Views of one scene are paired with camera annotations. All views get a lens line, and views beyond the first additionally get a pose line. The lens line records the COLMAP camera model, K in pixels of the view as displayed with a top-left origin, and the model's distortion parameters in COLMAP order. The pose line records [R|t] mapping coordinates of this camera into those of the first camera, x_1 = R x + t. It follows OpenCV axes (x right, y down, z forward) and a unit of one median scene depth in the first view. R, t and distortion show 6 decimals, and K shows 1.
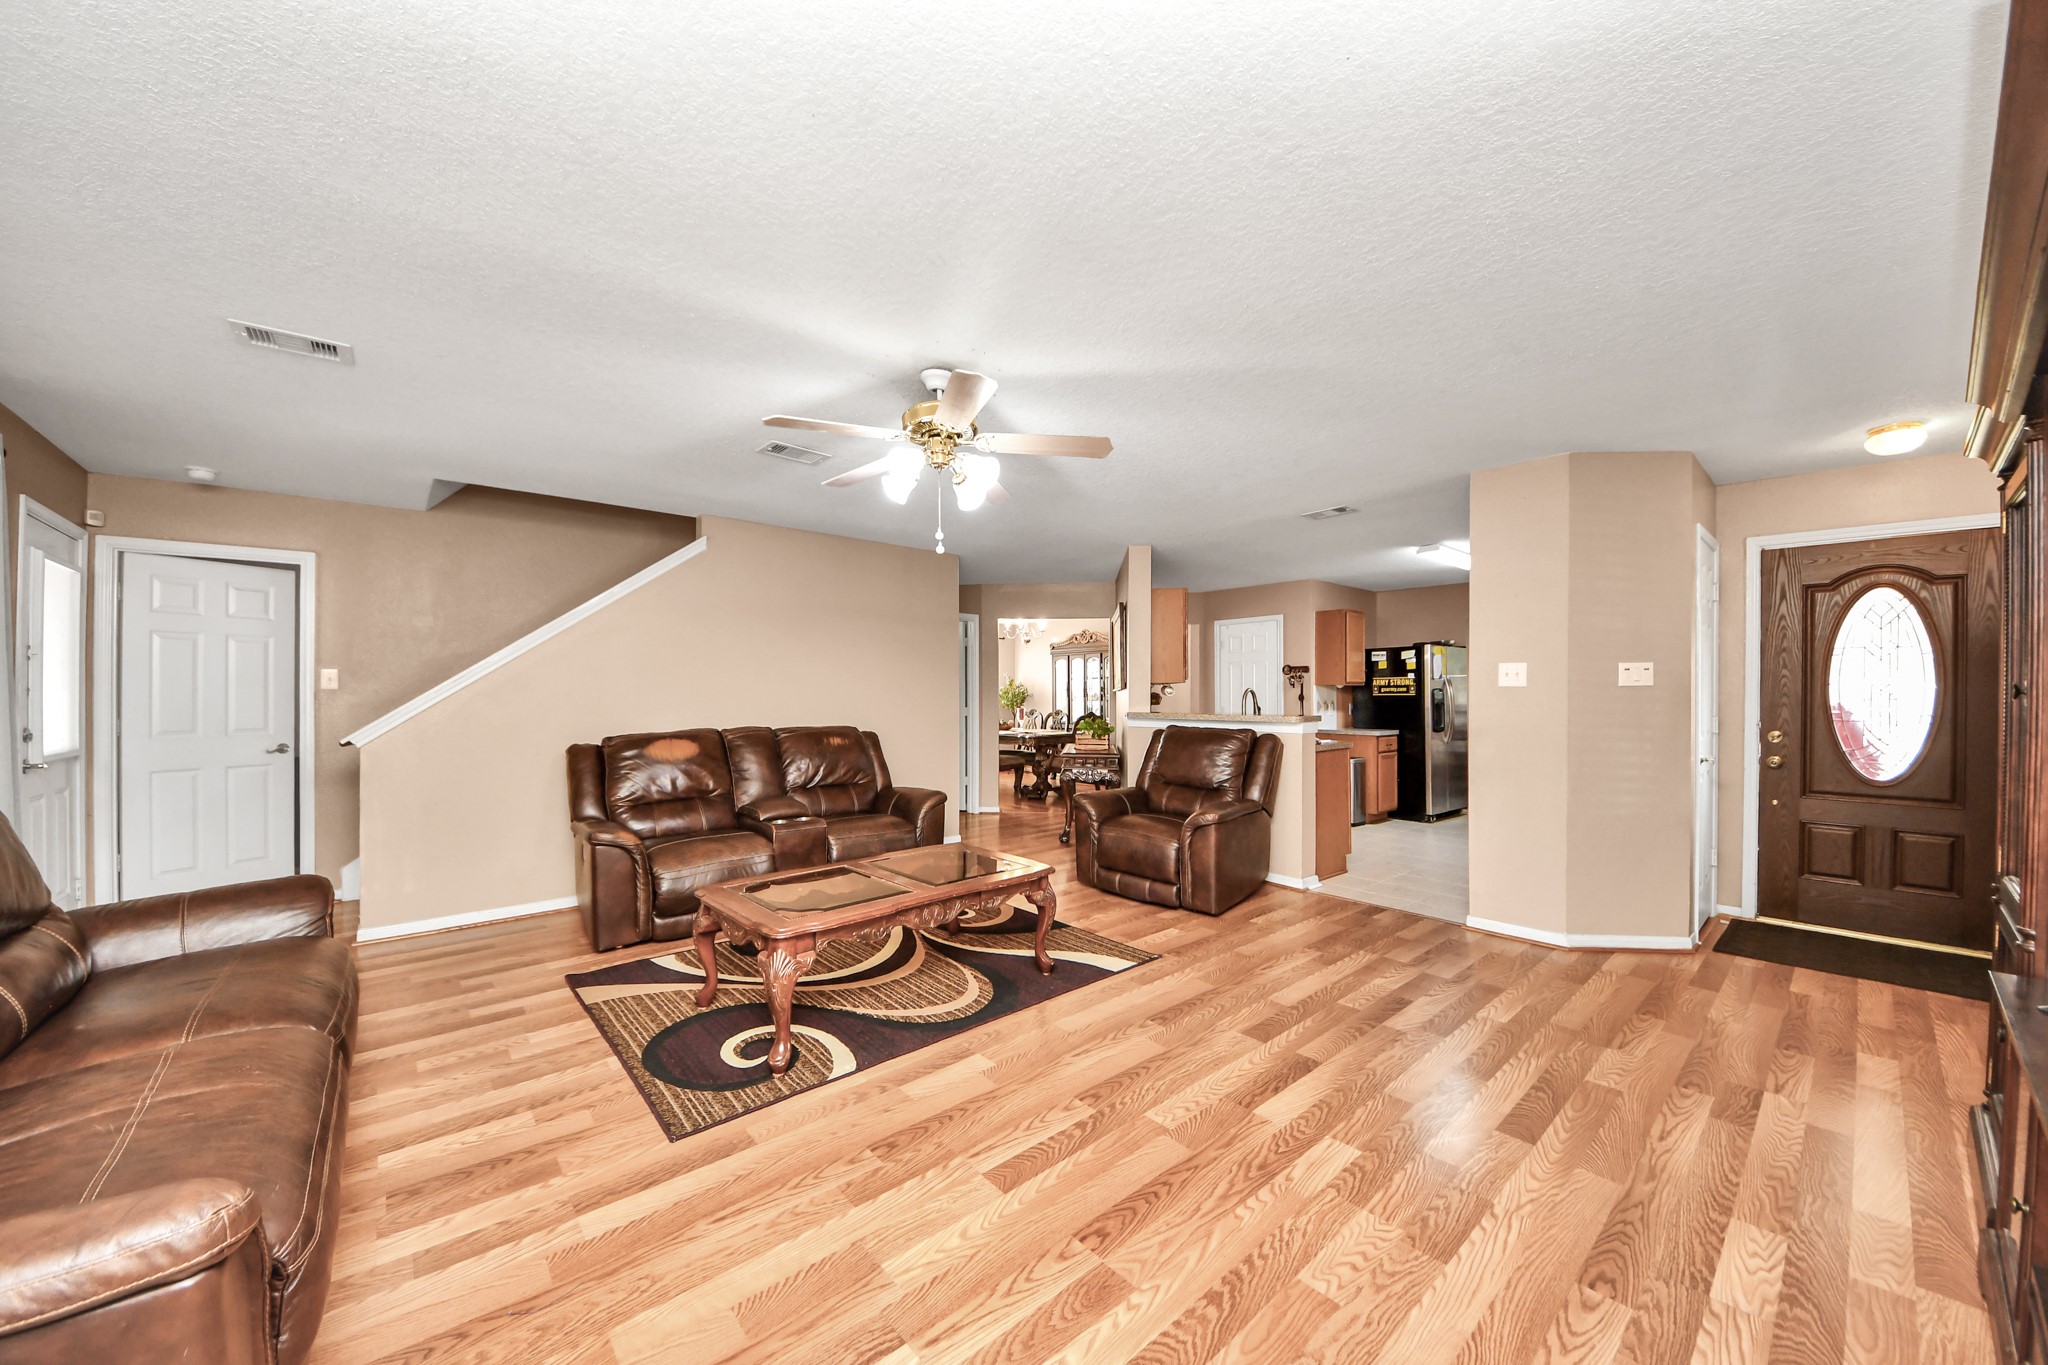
lens RADIAL K [[734.0, 0, 1025.0], [0, 734.0, 678.0], [0, 0, 1]] dist [0.007971, -0.007731]
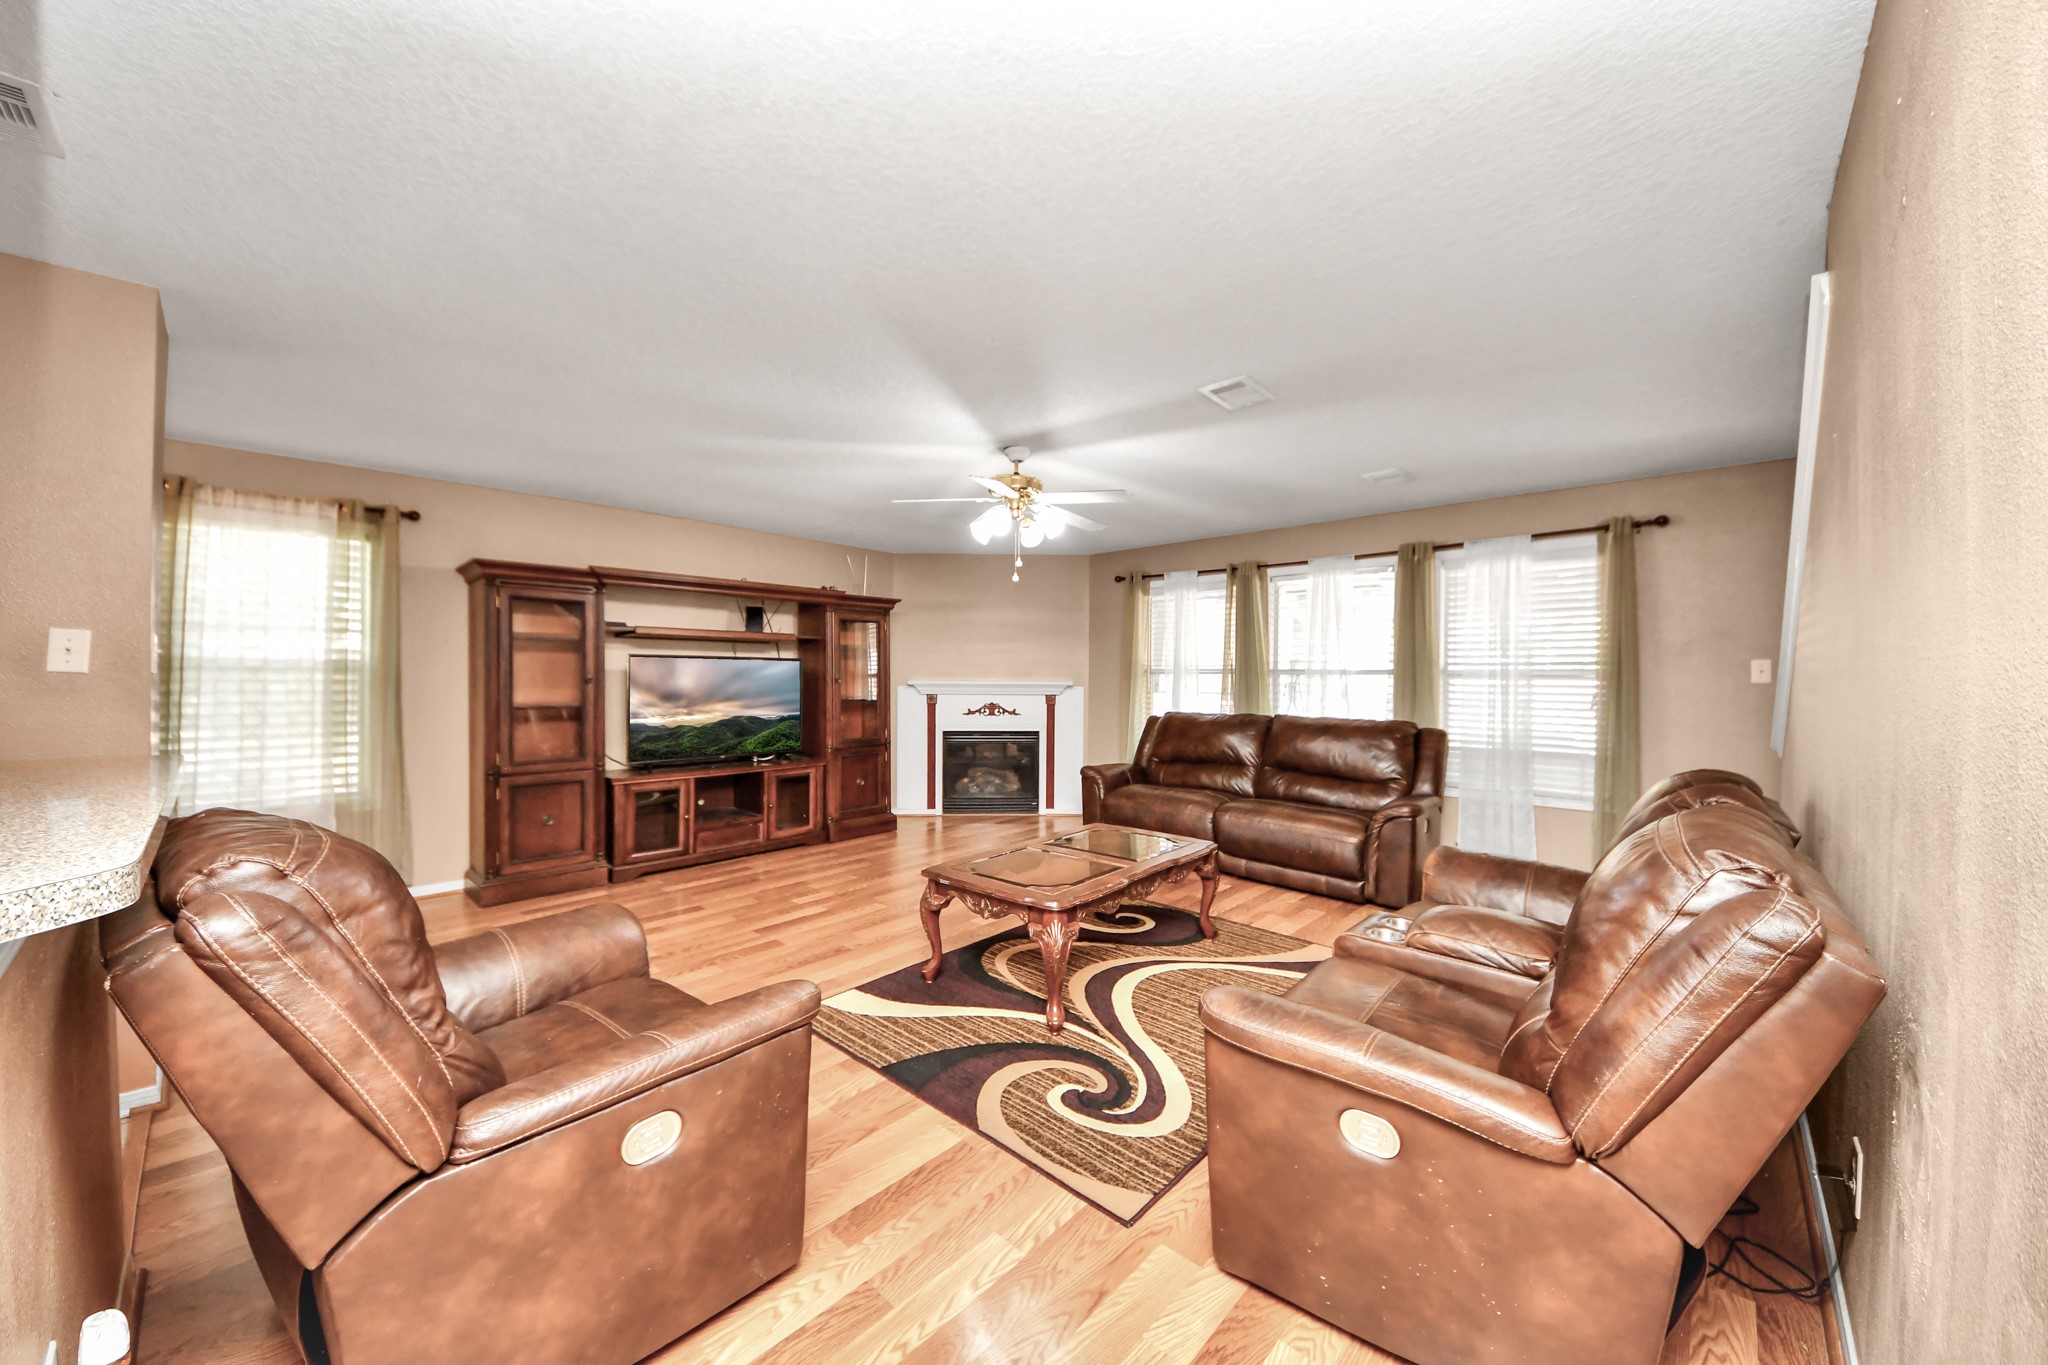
lens RADIAL K [[734.0, 0, 1025.0], [0, 734.0, 678.0], [0, 0, 1]] dist [0.007971, -0.007731]
pose [[-0.994638, -0.006207, -0.103229, 0.012390], [-0.005846, 0.999976, -0.003791, 0.017888], [0.103250, -0.003167, -0.994650, 2.894705]]
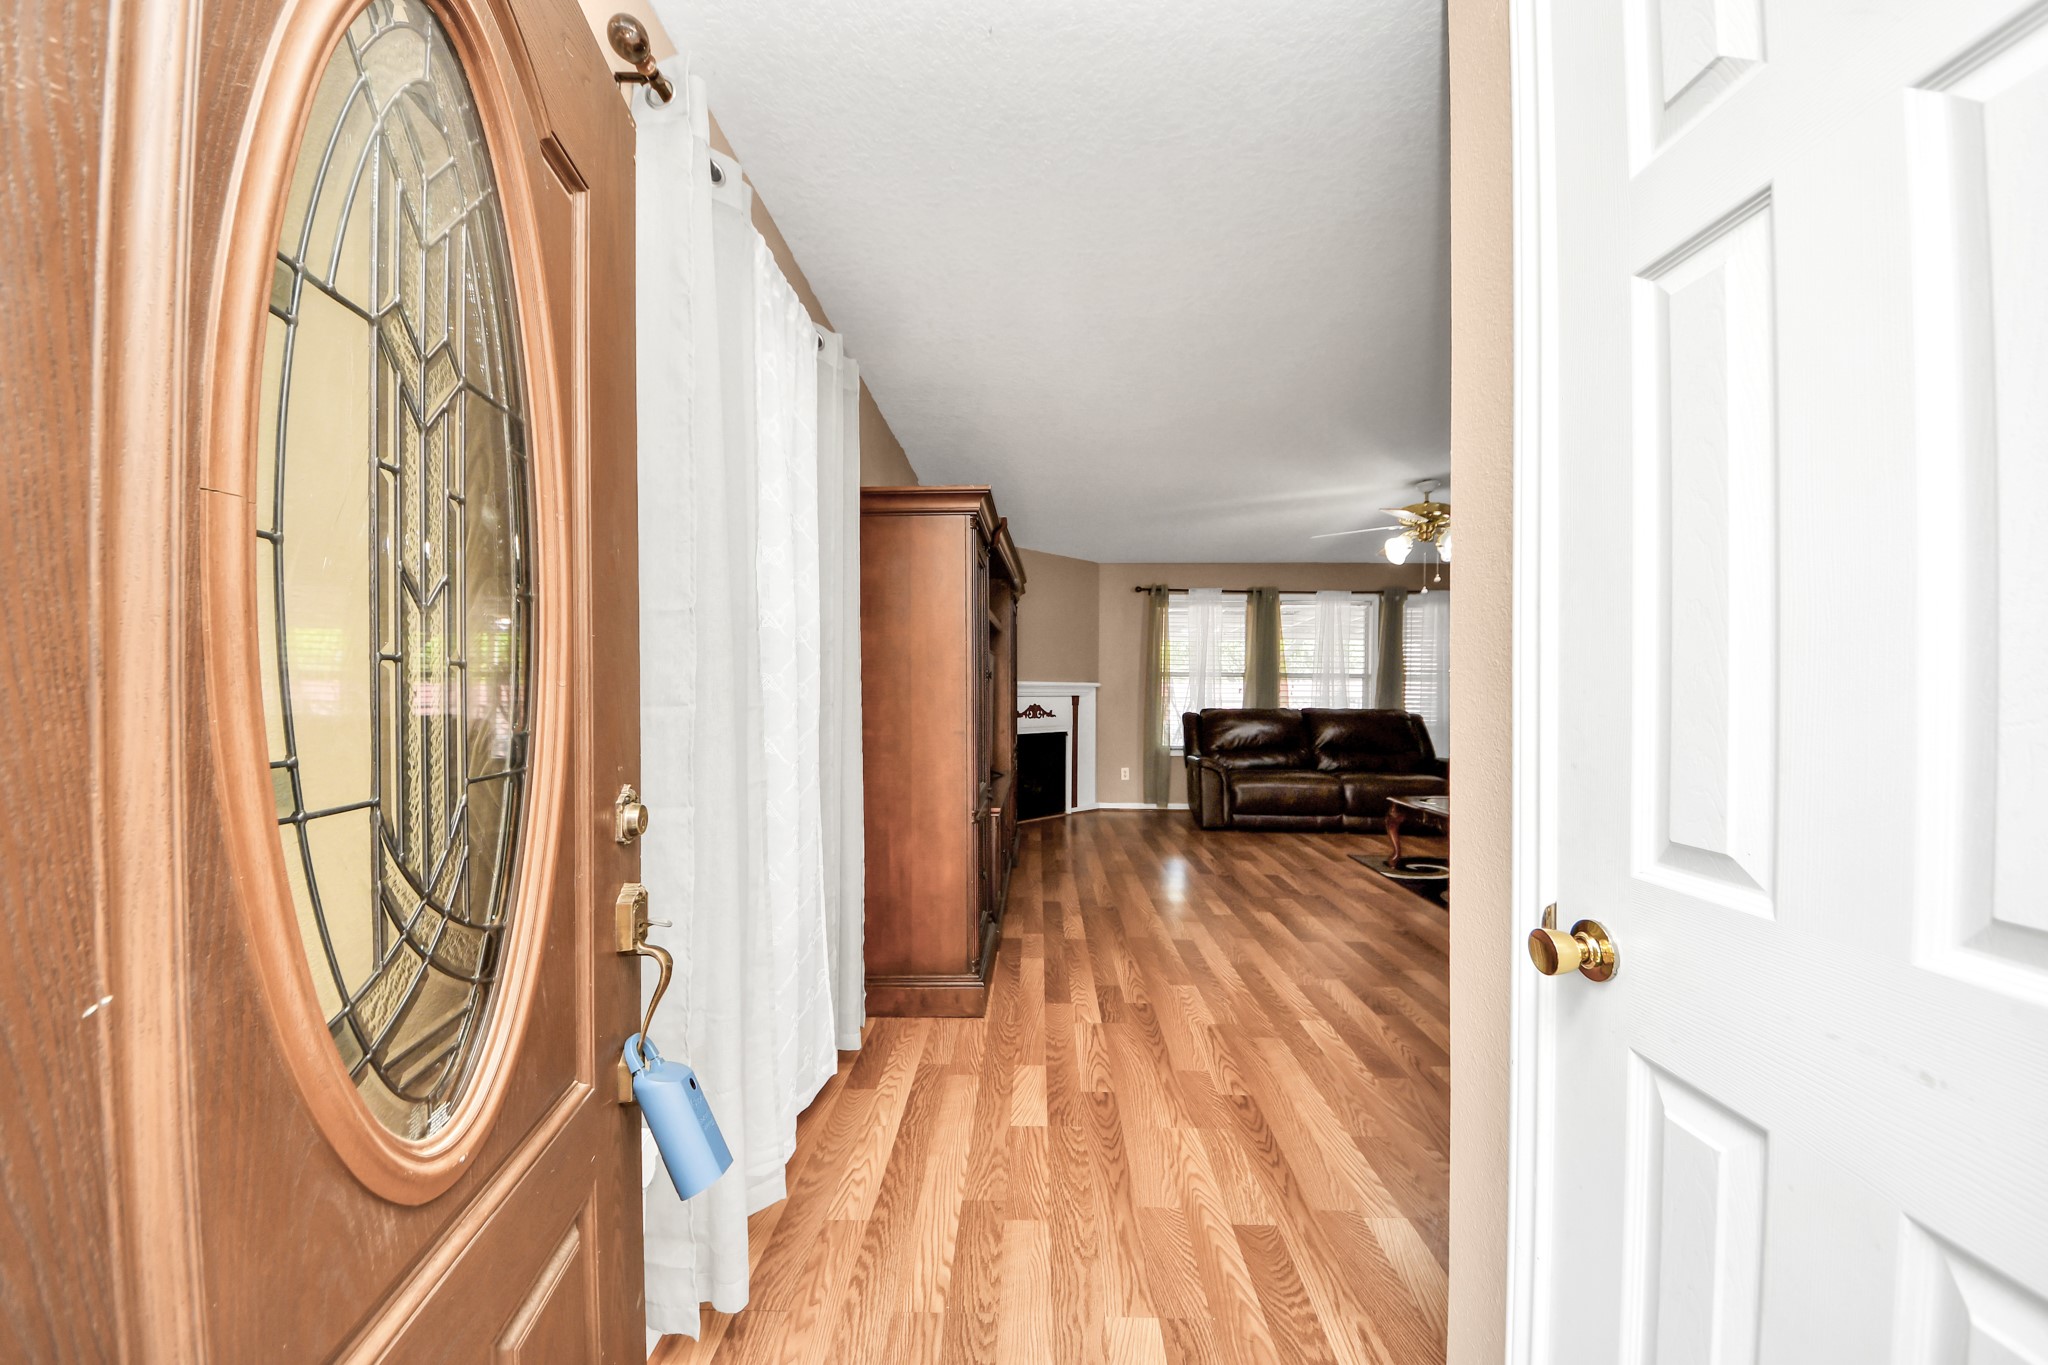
lens RADIAL K [[734.0, 0, 1025.0], [0, 734.0, 678.0], [0, 0, 1]] dist [0.007971, -0.007731]
pose [[-0.668339, -0.014595, -0.743714, 2.046461], [0.002710, 0.999753, -0.022055, 0.062615], [0.743852, -0.016756, -0.668135, 1.769087]]
